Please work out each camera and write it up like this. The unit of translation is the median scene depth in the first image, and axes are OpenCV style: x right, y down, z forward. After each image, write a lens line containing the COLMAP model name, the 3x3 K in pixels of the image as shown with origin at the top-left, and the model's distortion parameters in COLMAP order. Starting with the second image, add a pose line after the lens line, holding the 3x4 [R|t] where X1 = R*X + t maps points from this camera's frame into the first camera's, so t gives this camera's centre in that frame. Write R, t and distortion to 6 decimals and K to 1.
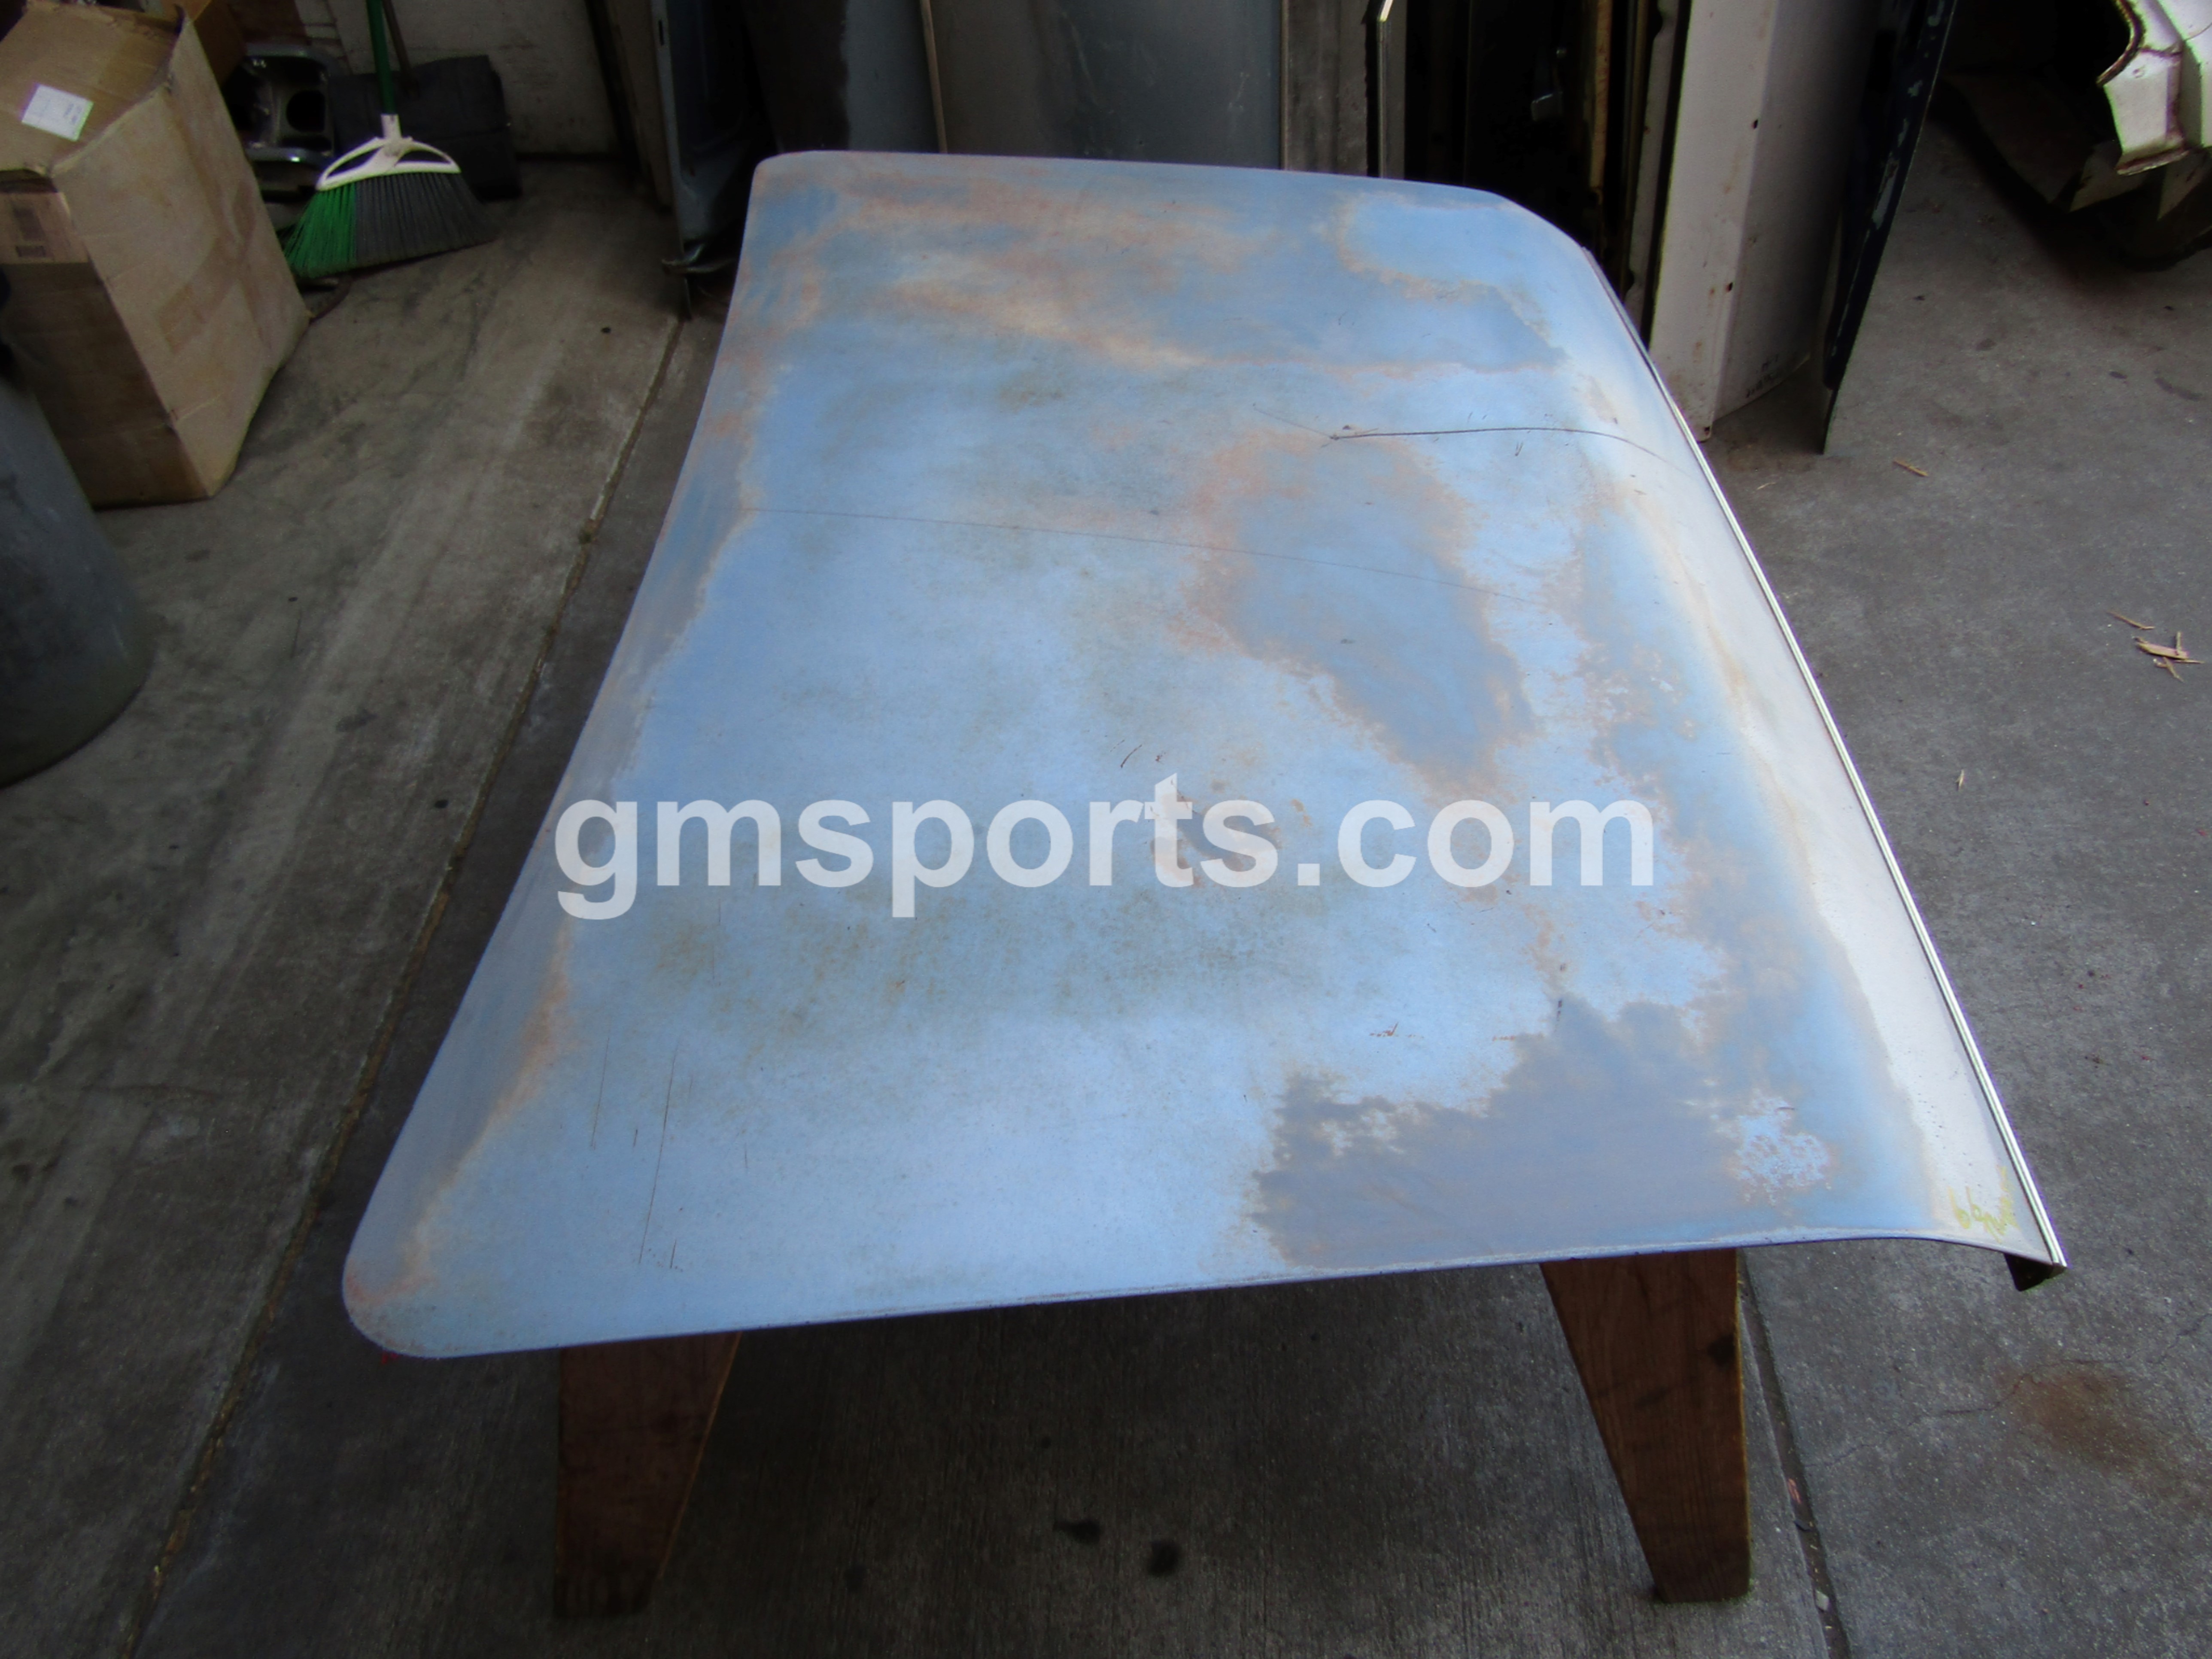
lens RADIAL K [[1576.3, 0, 1099.2], [0, 1576.3, 815.4], [0, 0, 1]] dist [-0.005401, -0.003310]
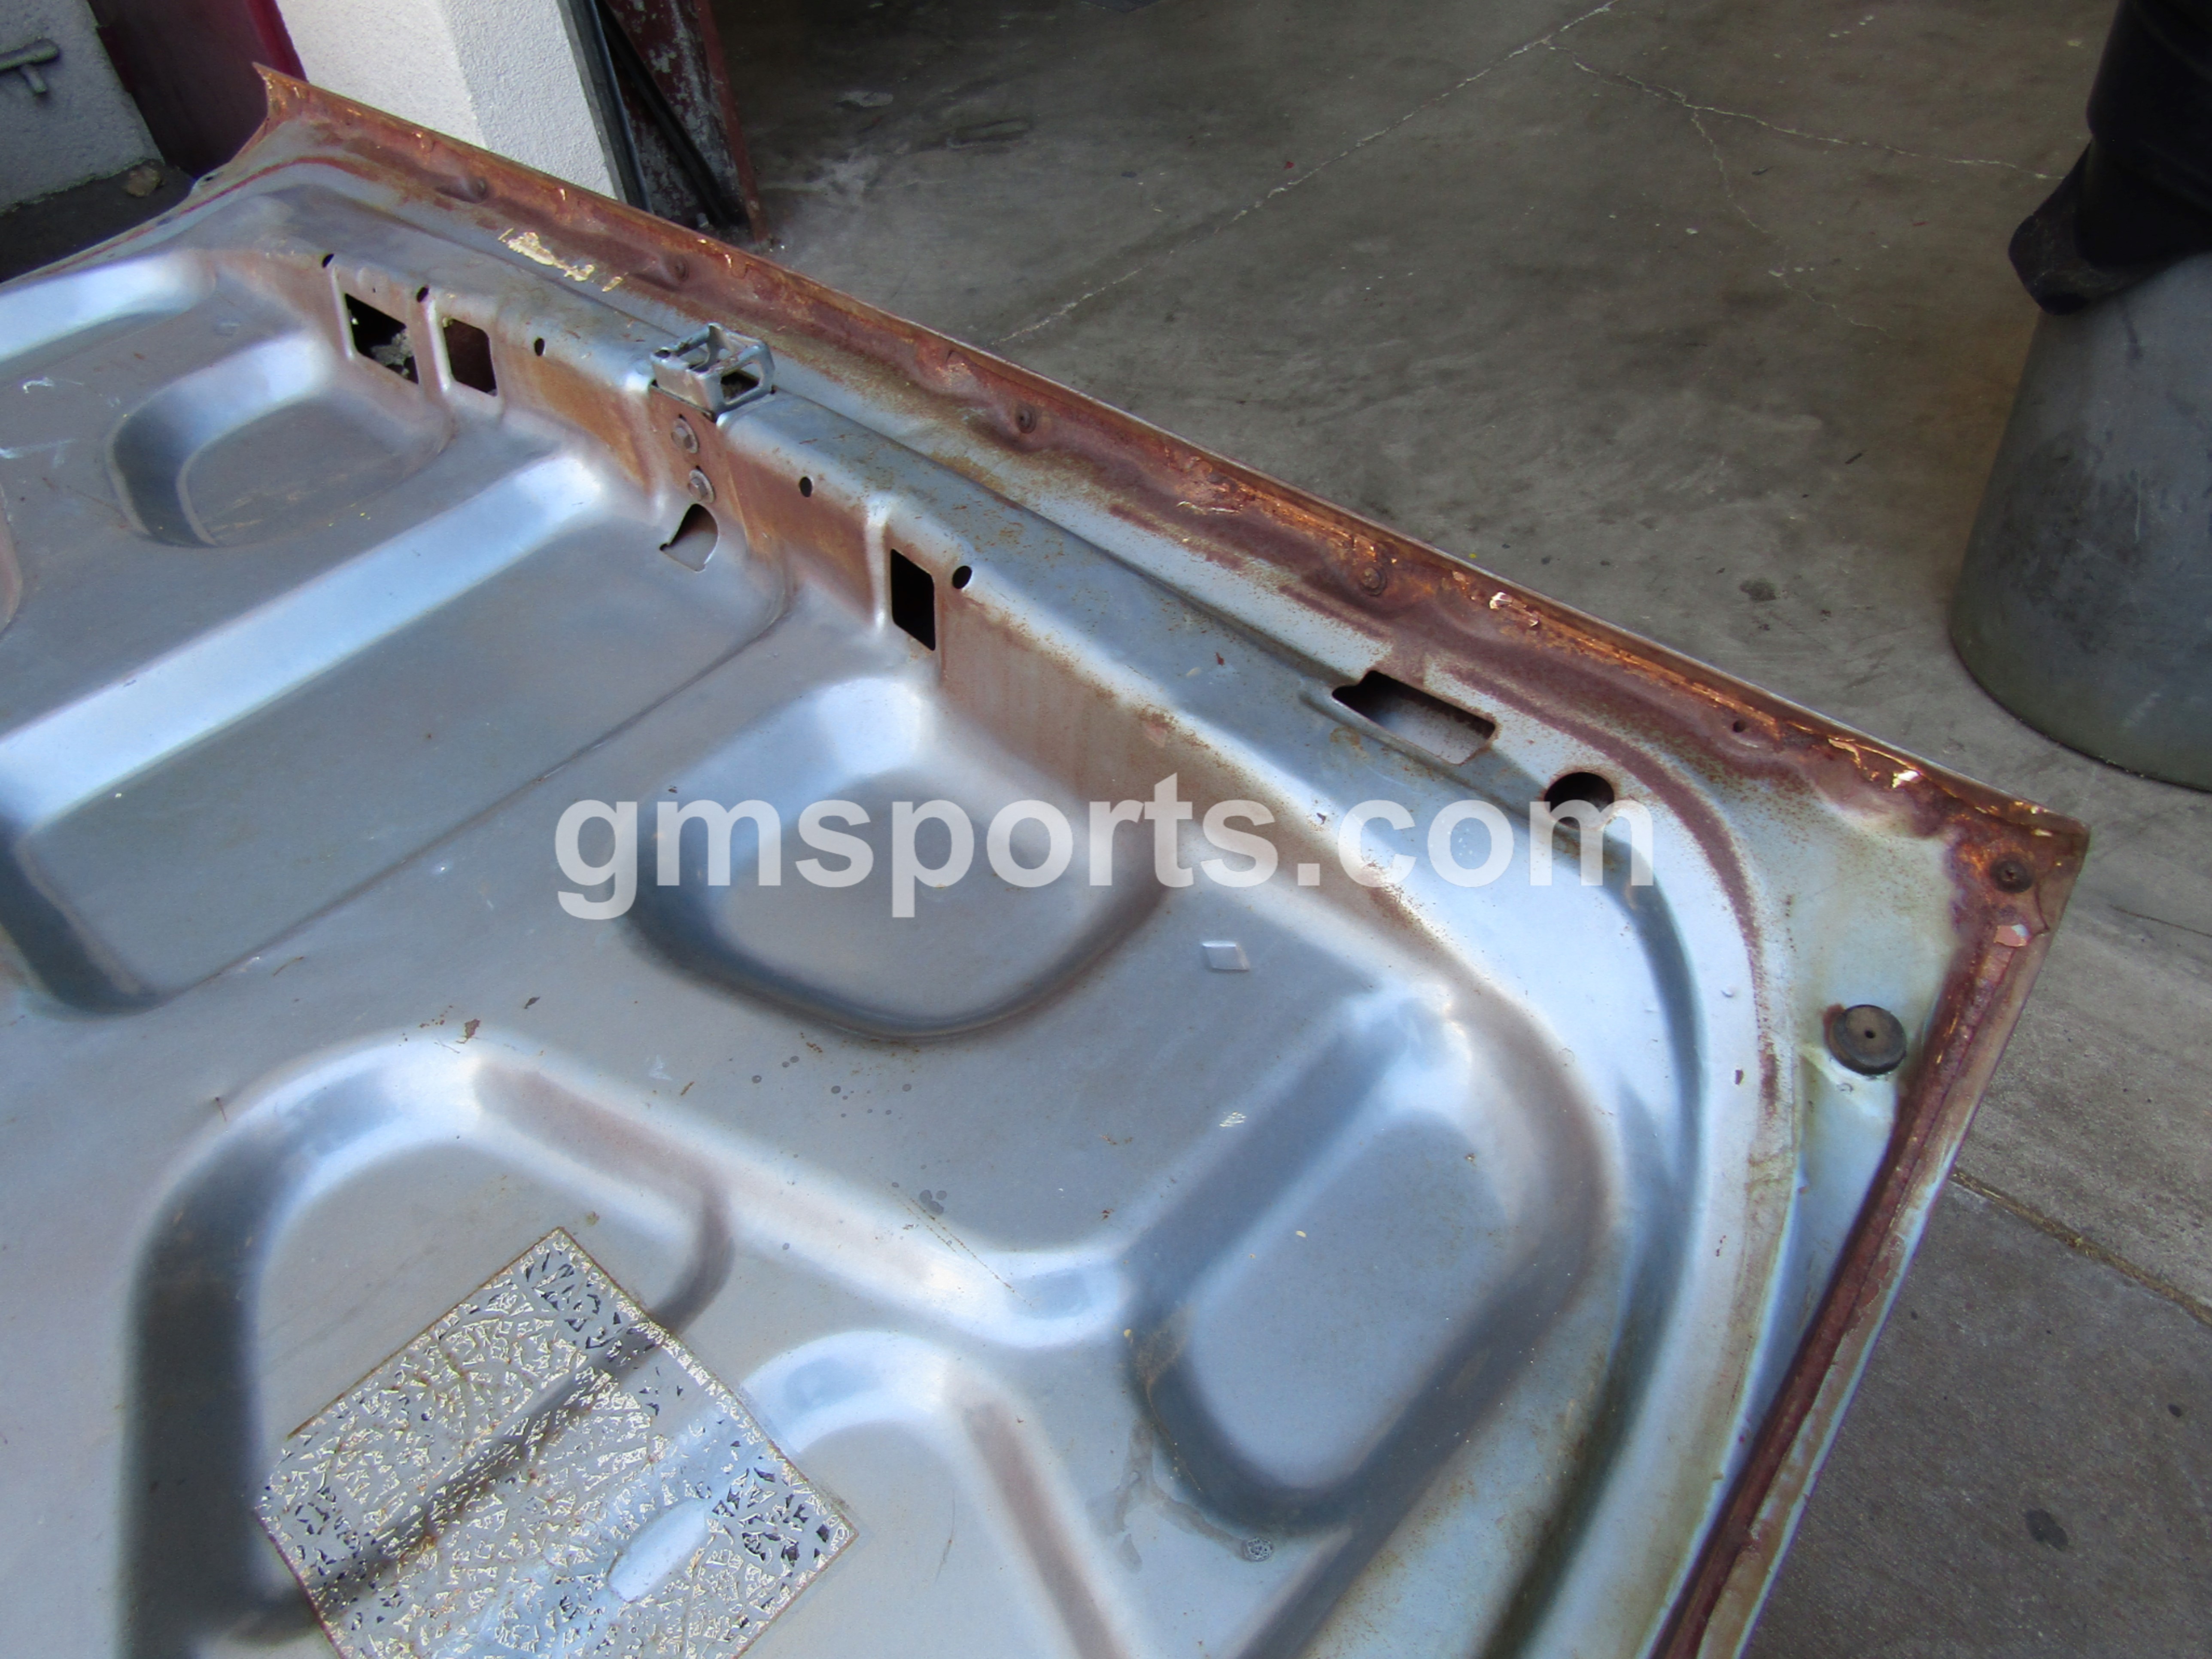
lens RADIAL K [[1576.3, 0, 1112.4], [0, 1576.3, 822.8], [0, 0, 1]] dist [-0.005401, -0.003310]
pose [[-0.669113, 0.556909, -0.492077, 0.065389], [-0.482482, 0.178083, 0.857612, -0.500009], [0.565242, 0.811258, 0.149541, 0.695806]]
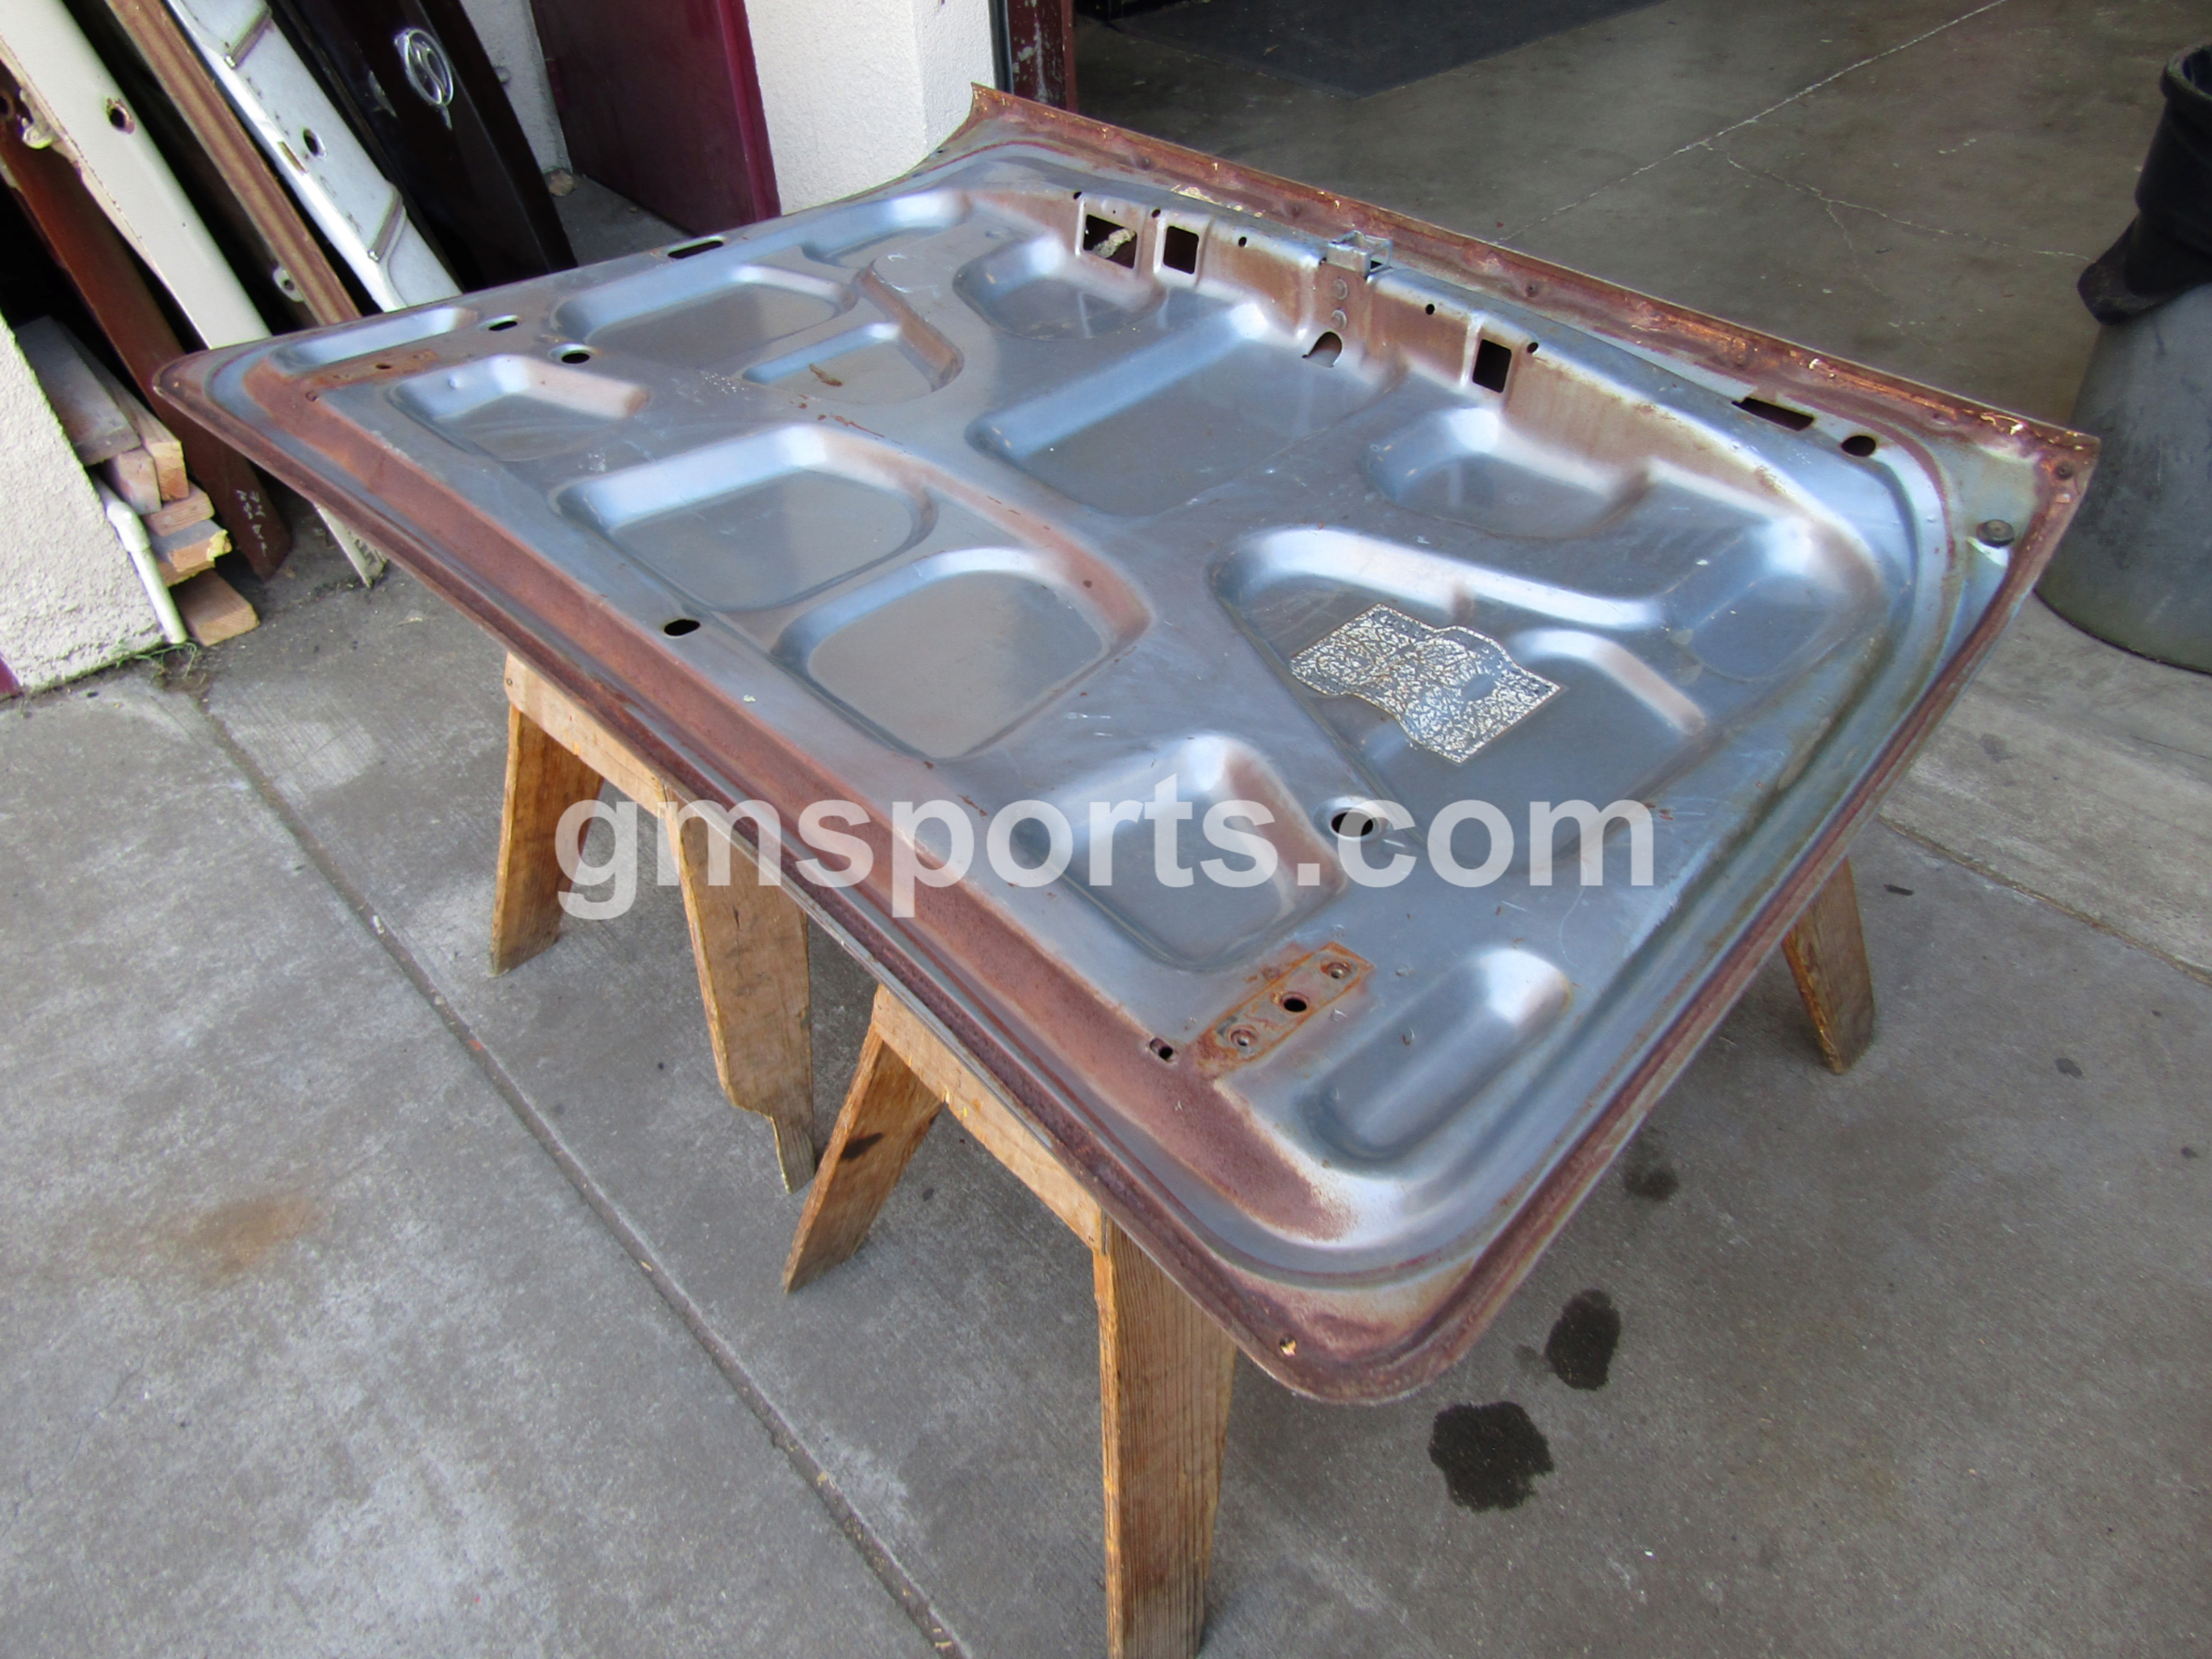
lens RADIAL K [[1576.3, 0, 1108.5], [0, 1576.3, 817.1], [0, 0, 1]] dist [-0.005401, -0.003310]
pose [[-0.720090, 0.479733, -0.501324, 0.441908], [-0.473147, 0.188994, 0.860472, -0.652314], [0.507545, 0.856818, 0.090892, 0.703785]]
